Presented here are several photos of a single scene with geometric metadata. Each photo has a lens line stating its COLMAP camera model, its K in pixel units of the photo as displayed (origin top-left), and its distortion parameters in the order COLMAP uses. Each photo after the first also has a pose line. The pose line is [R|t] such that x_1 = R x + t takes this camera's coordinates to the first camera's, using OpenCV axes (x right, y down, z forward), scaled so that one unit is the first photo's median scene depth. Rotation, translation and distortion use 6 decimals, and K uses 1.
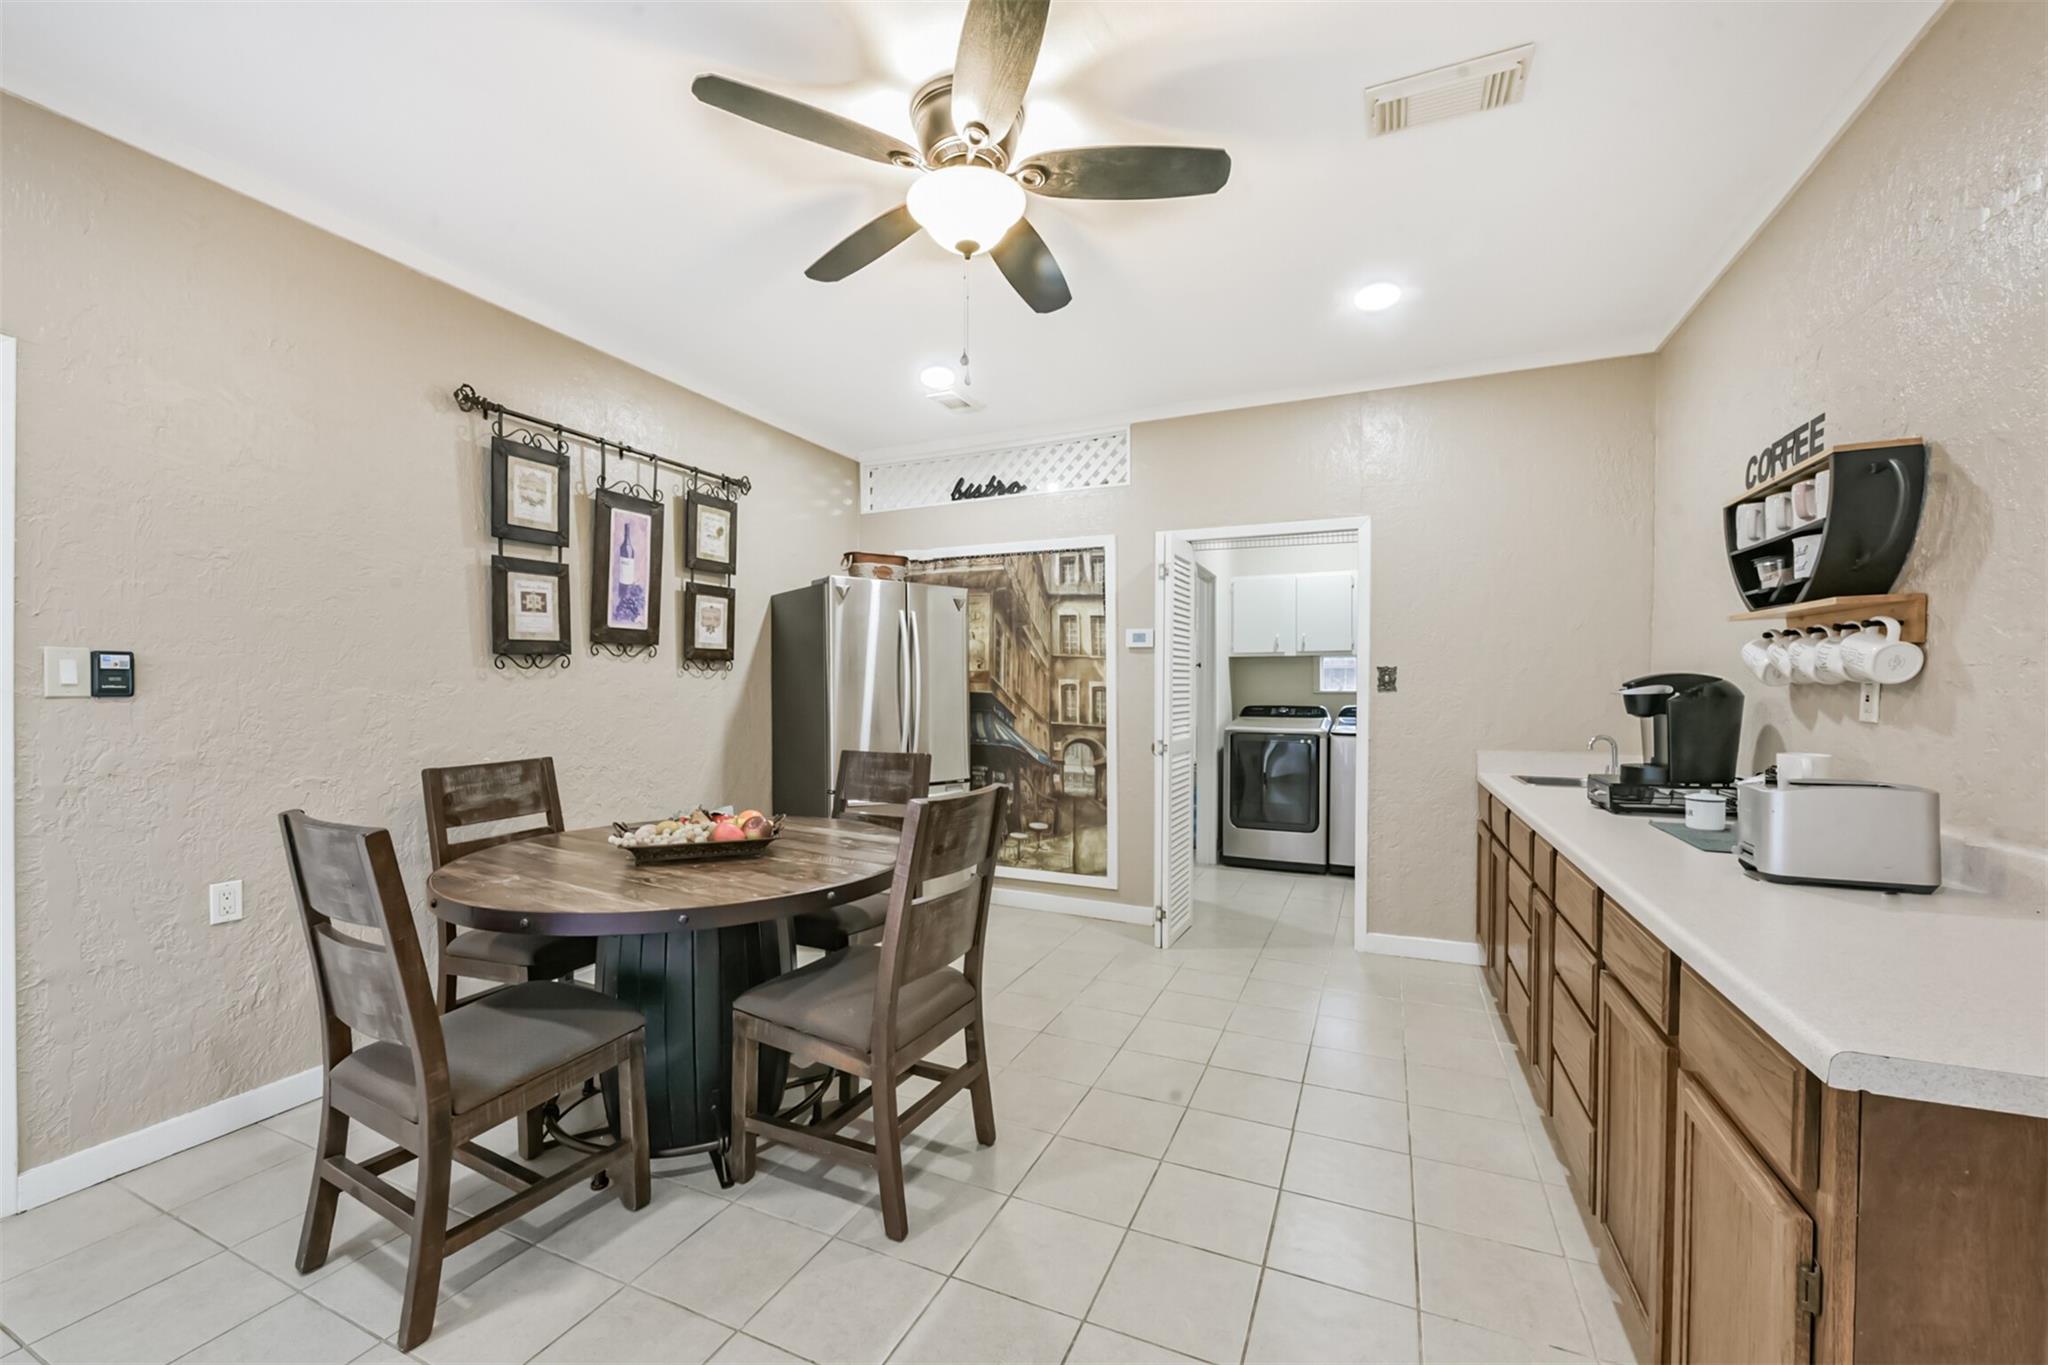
lens RADIAL K [[809.9, 0, 1021.3], [0, 809.9, 692.1], [0, 0, 1]] dist [0.000602, -0.000168]
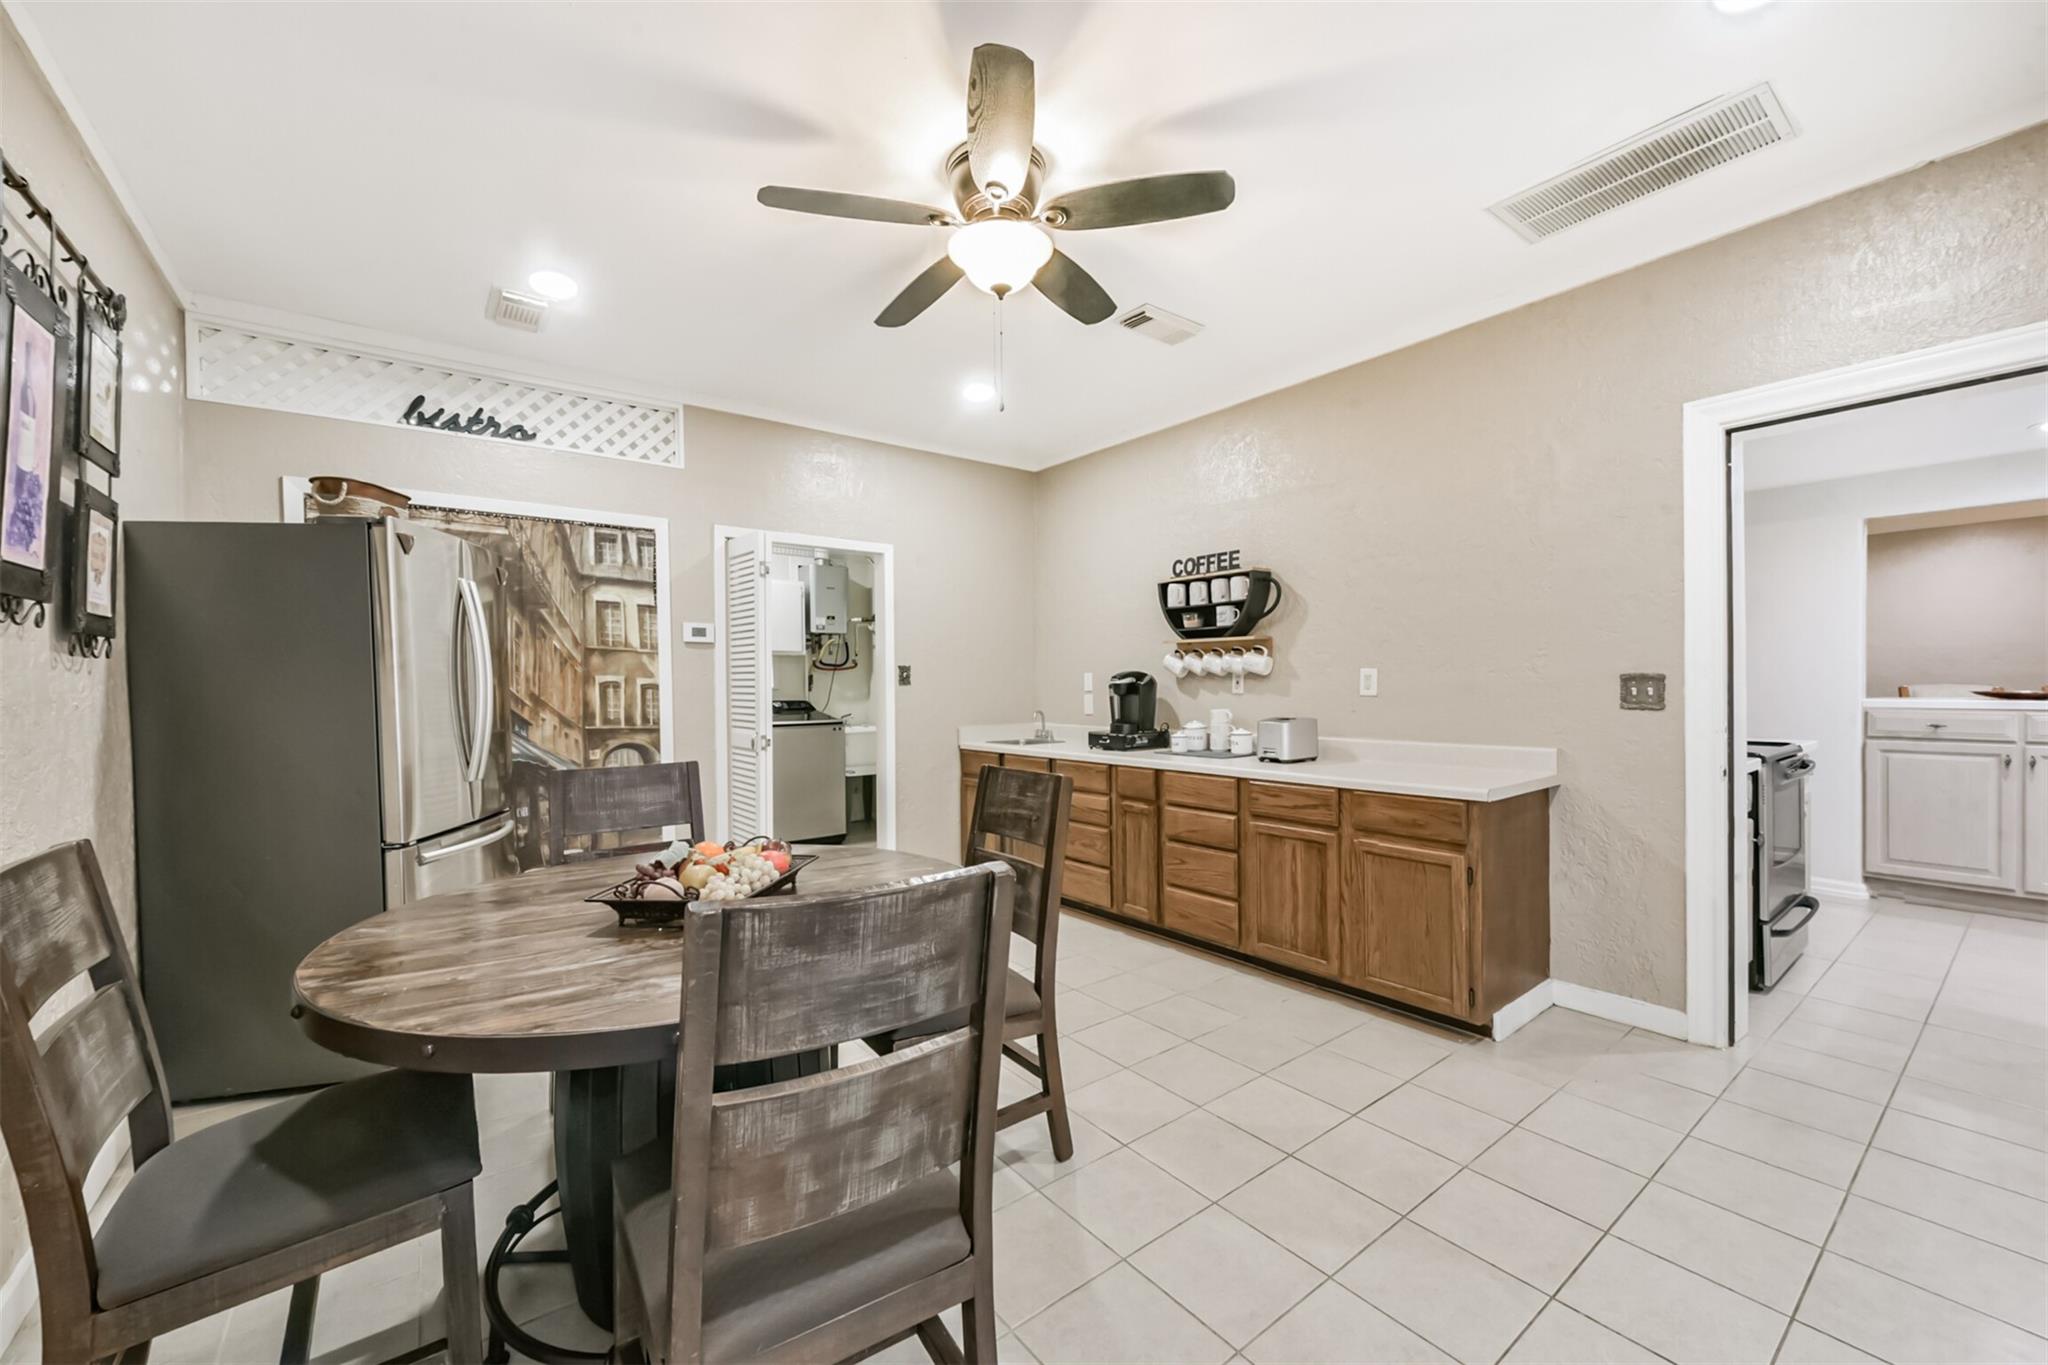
lens RADIAL K [[801.1, 0, 1025.7], [0, 801.1, 692.8], [0, 0, 1]] dist [0.009876, -0.000111]
pose [[0.475863, -0.018091, 0.879333, -0.487304], [0.017156, 0.999789, 0.011284, 0.000209], [-0.879352, 0.009716, 0.476073, 0.203938]]
